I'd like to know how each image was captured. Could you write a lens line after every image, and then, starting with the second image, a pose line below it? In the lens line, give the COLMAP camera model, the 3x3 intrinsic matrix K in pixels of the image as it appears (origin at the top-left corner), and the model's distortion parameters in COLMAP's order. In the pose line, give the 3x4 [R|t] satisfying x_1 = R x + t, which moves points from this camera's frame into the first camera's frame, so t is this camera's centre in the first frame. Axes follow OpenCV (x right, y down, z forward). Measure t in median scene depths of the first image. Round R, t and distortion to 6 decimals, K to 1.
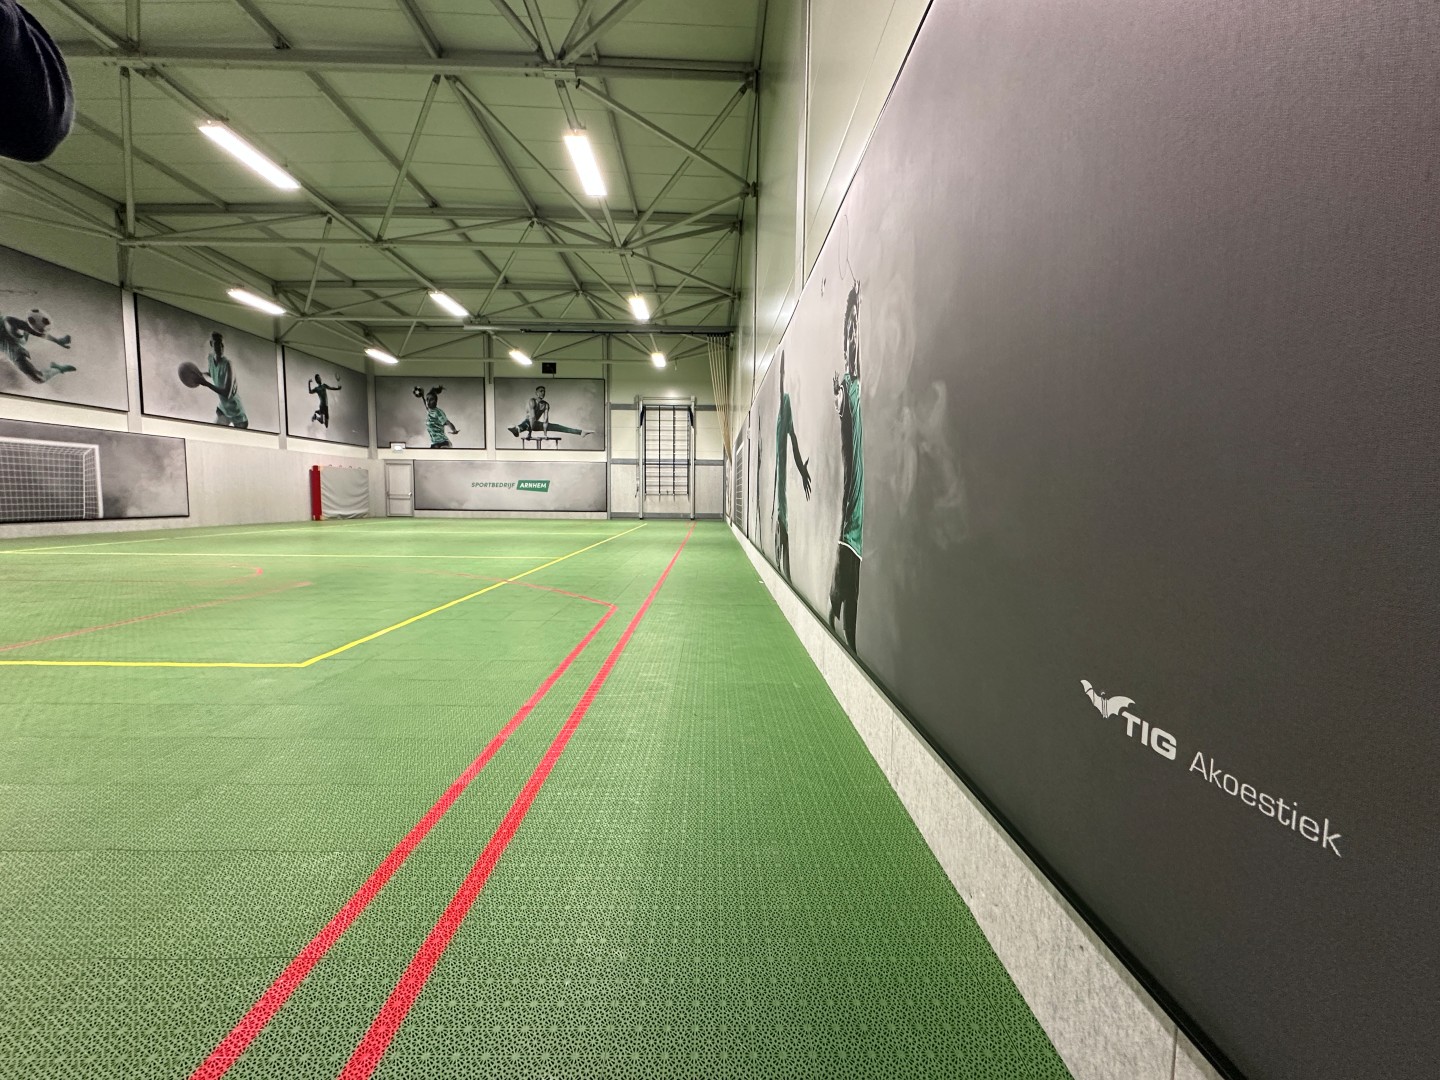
lens RADIAL K [[574.7, 0, 718.8], [0, 574.7, 540.4], [0, 0, 1]] dist [-0.000065, 0.000101]
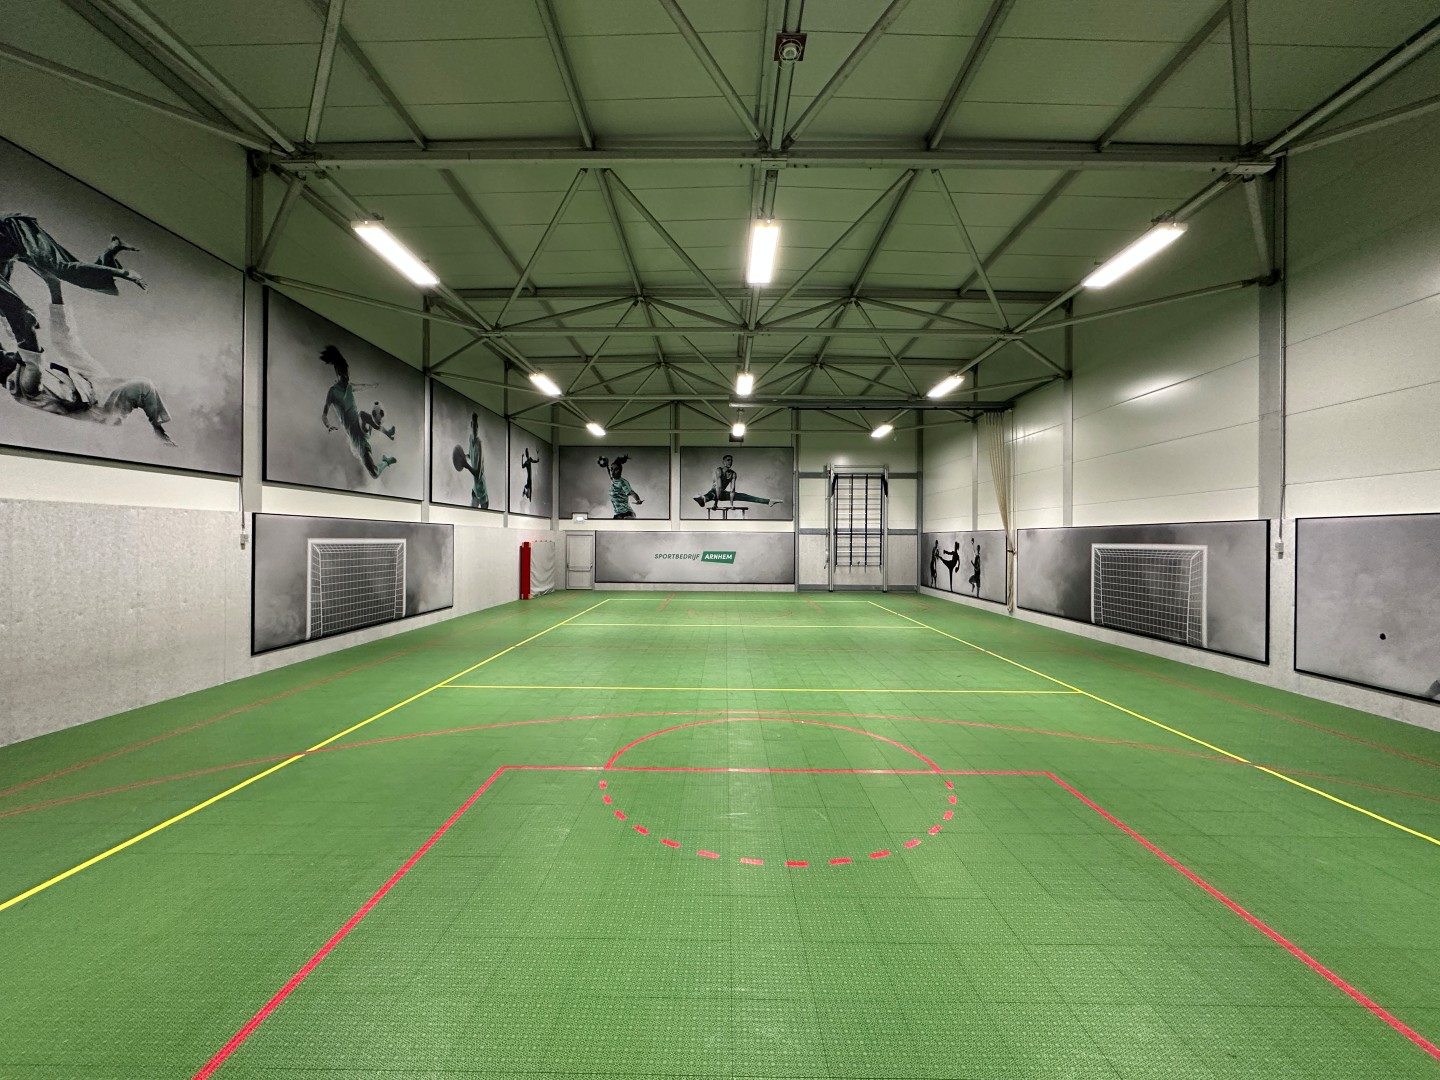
lens RADIAL K [[574.7, 0, 718.8], [0, 574.7, 540.4], [0, 0, 1]] dist [-0.000065, 0.000101]
pose [[0.999804, -0.004431, -0.019278, -0.305690], [0.002957, 0.997120, -0.075786, -0.050436], [0.019558, 0.075714, 0.996938, 0.041699]]
